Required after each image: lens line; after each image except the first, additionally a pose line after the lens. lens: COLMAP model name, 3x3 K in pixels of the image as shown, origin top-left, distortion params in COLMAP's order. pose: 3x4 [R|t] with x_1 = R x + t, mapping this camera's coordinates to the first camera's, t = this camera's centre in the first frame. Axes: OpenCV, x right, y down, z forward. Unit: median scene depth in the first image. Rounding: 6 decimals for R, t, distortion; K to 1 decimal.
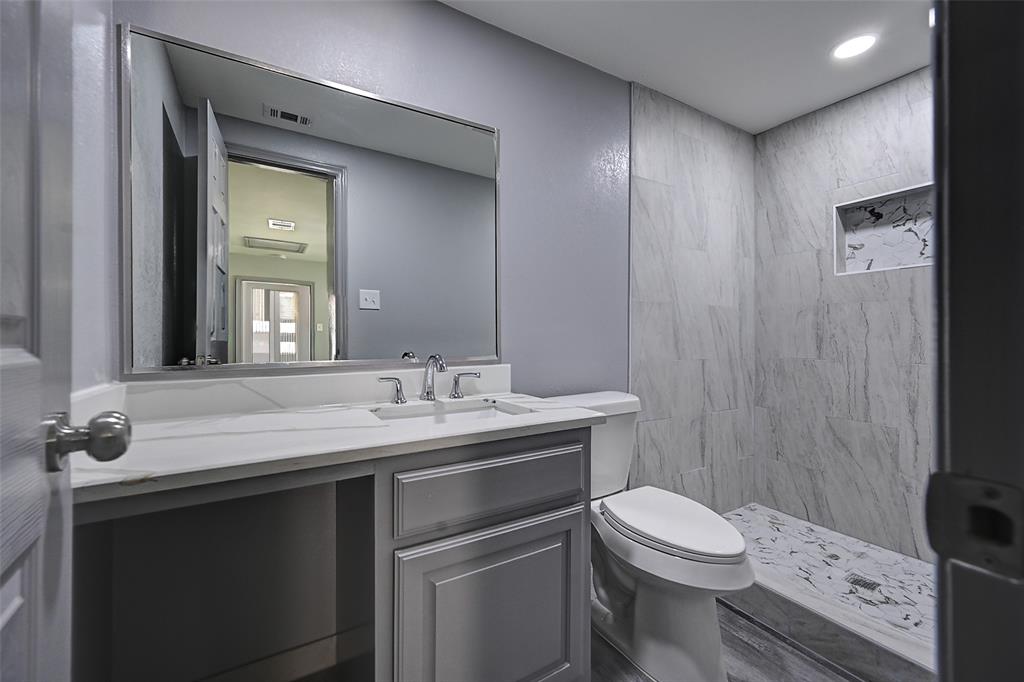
lens RADIAL K [[412.5, 0, 509.5], [0, 412.5, 335.7], [0, 0, 1]] dist [-0.000831, -0.000091]
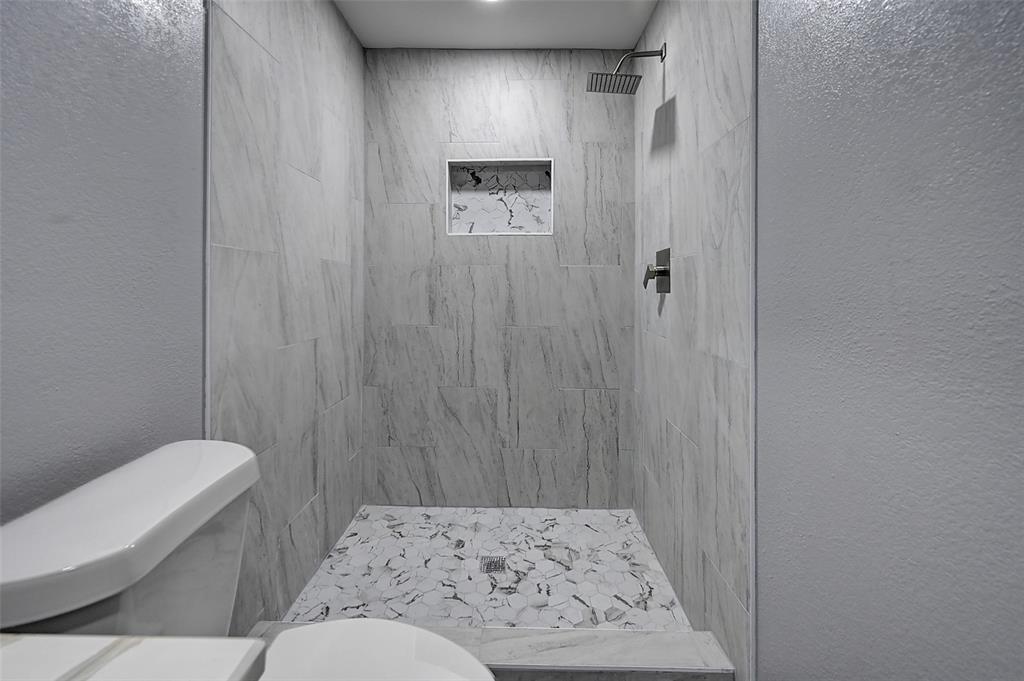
lens RADIAL K [[429.4, 0, 509.2], [0, 429.4, 288.9], [0, 0, 1]] dist [-0.002913, -0.000072]
pose [[0.524413, -0.006995, 0.851435, 0.033940], [-0.005474, 0.999918, 0.011586, -0.035636], [-0.851446, -0.010736, 0.524332, 0.363332]]
